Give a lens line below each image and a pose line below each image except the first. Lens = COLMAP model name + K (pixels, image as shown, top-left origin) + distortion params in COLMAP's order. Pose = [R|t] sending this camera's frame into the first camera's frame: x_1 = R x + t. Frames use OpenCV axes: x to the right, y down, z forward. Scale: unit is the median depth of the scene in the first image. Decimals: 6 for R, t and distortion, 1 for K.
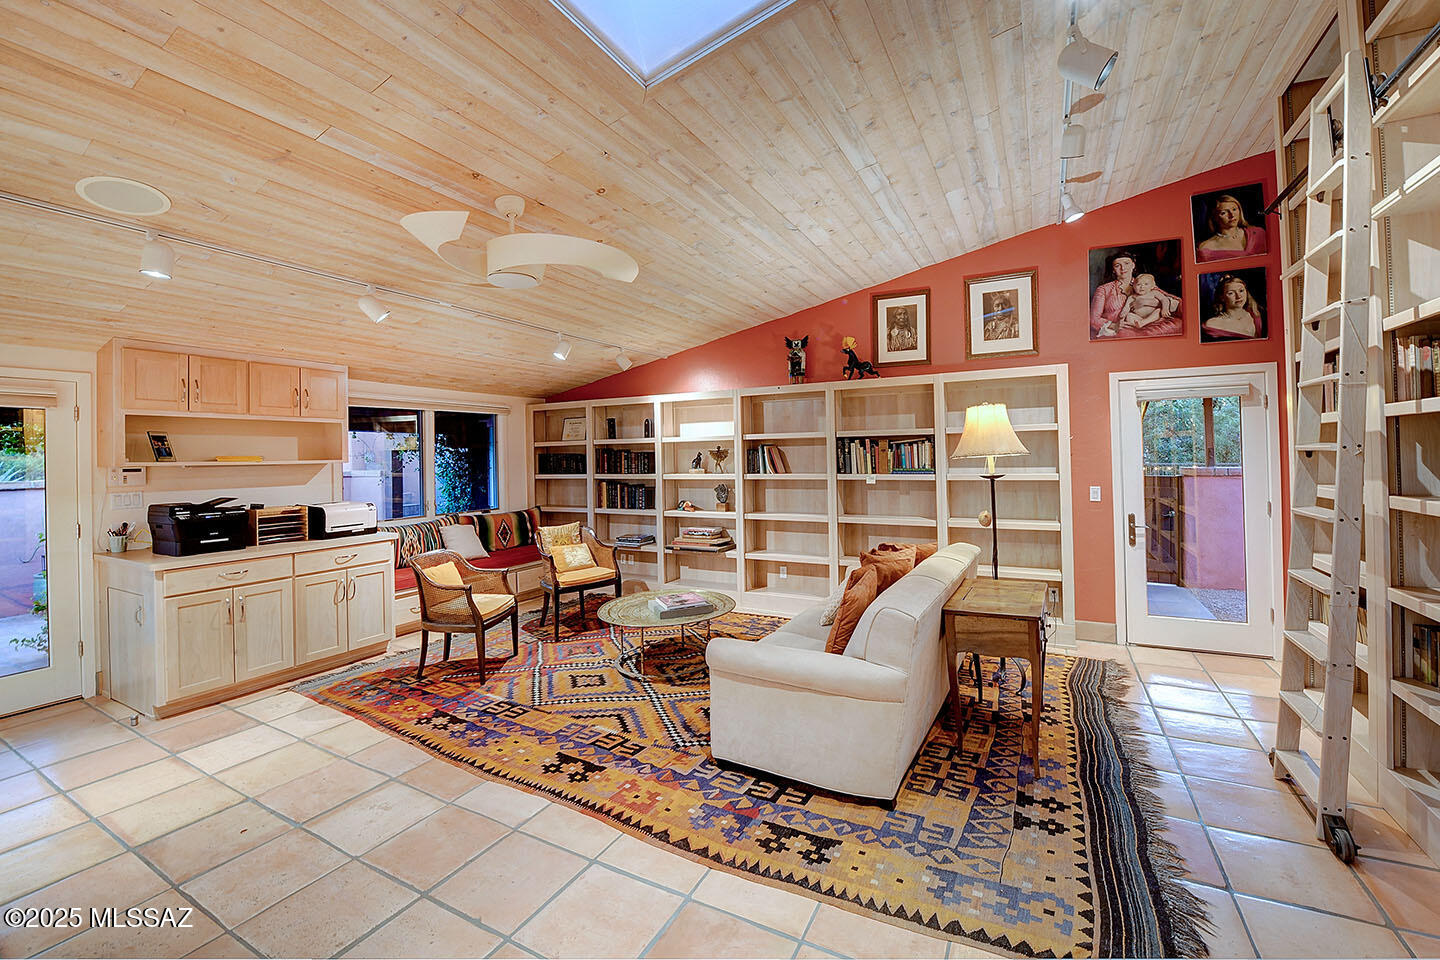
lens RADIAL K [[591.2, 0, 719.0], [0, 591.2, 418.9], [0, 0, 1]] dist [-0.002113, -0.000393]
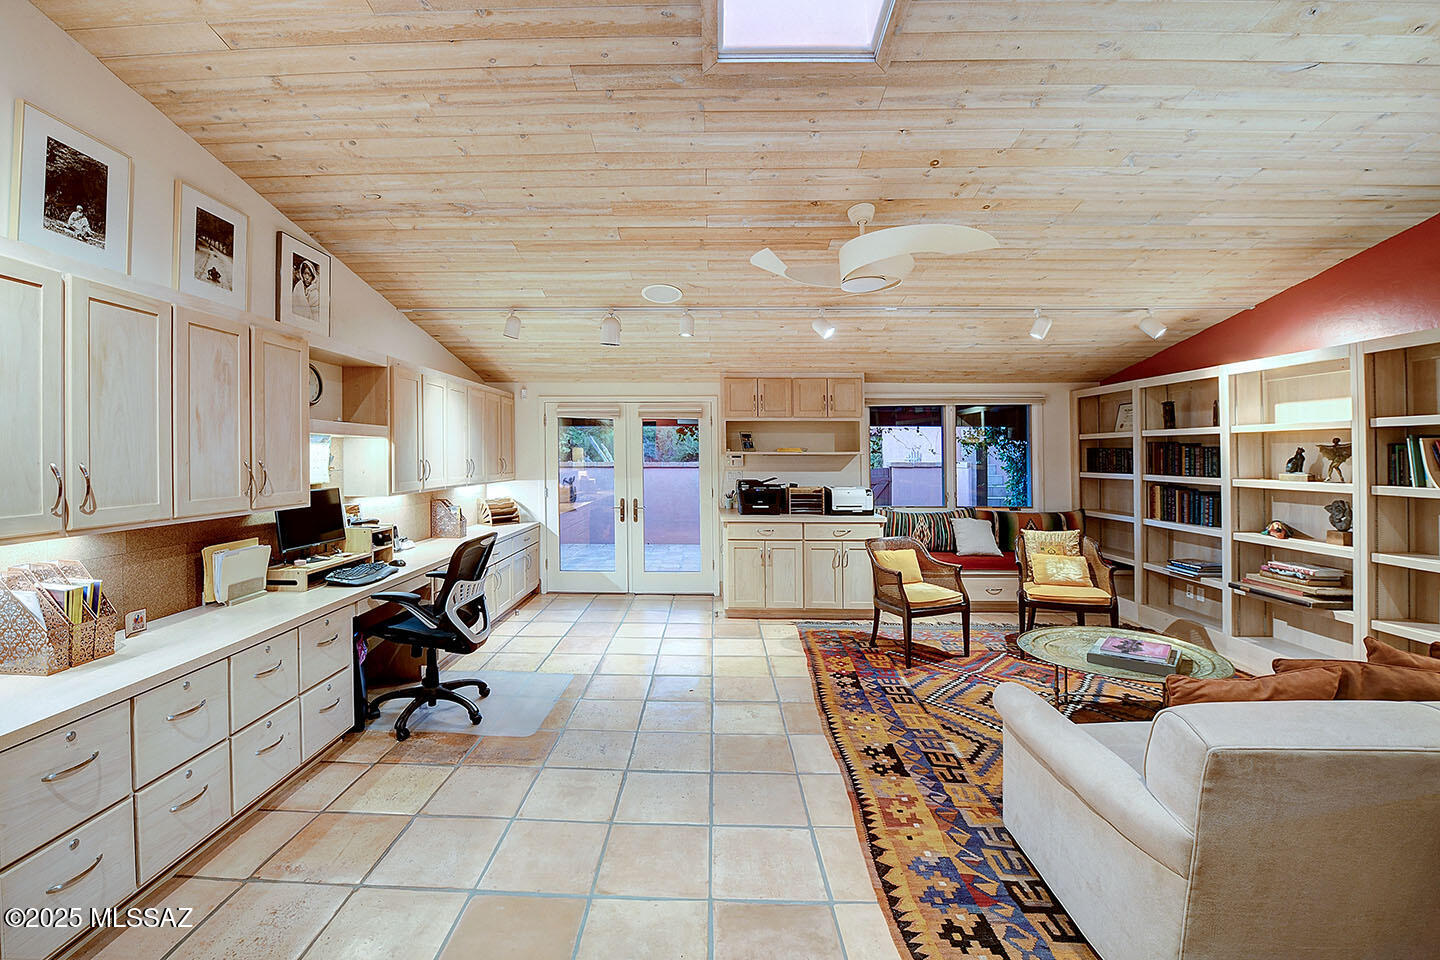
lens RADIAL K [[609.8, 0, 699.5], [0, 609.8, 423.0], [0, 0, 1]] dist [-0.001773, -0.000302]
pose [[0.453876, -0.027672, -0.890635, 0.396598], [0.047165, 0.998863, -0.006999, 0.005869], [0.889816, -0.038830, 0.454665, 0.192922]]
